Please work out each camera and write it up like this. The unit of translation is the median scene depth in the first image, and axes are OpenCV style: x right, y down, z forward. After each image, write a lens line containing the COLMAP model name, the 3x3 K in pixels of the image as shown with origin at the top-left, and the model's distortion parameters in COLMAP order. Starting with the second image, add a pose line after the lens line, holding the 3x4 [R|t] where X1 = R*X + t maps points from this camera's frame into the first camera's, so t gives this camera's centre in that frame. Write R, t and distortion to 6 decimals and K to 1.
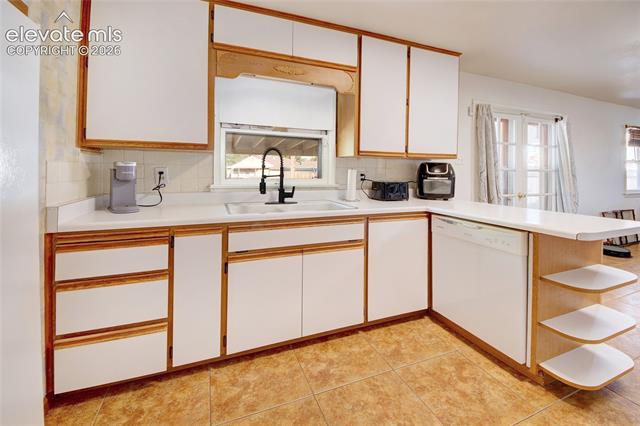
lens RADIAL K [[264.4, 0, 319.9], [0, 264.4, 166.8], [0, 0, 1]] dist [0.000441, -0.000205]
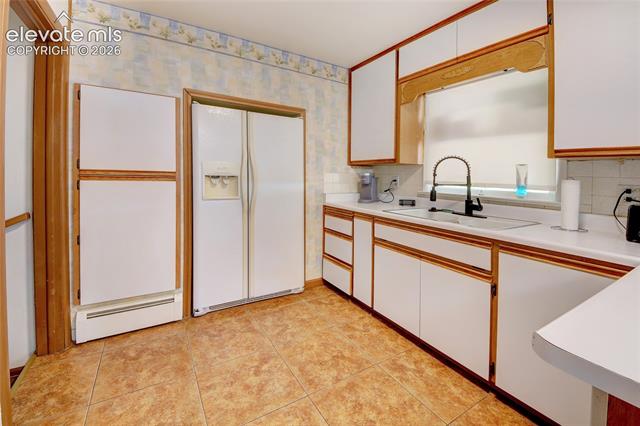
lens RADIAL K [[278.4, 0, 322.4], [0, 278.4, 179.6], [0, 0, 1]] dist [-0.000315, -0.000171]
pose [[0.172647, 0.011771, -0.984913, 0.954363], [-0.008043, 0.999912, 0.010541, 0.009258], [0.984951, 0.006102, 0.172727, 0.433034]]
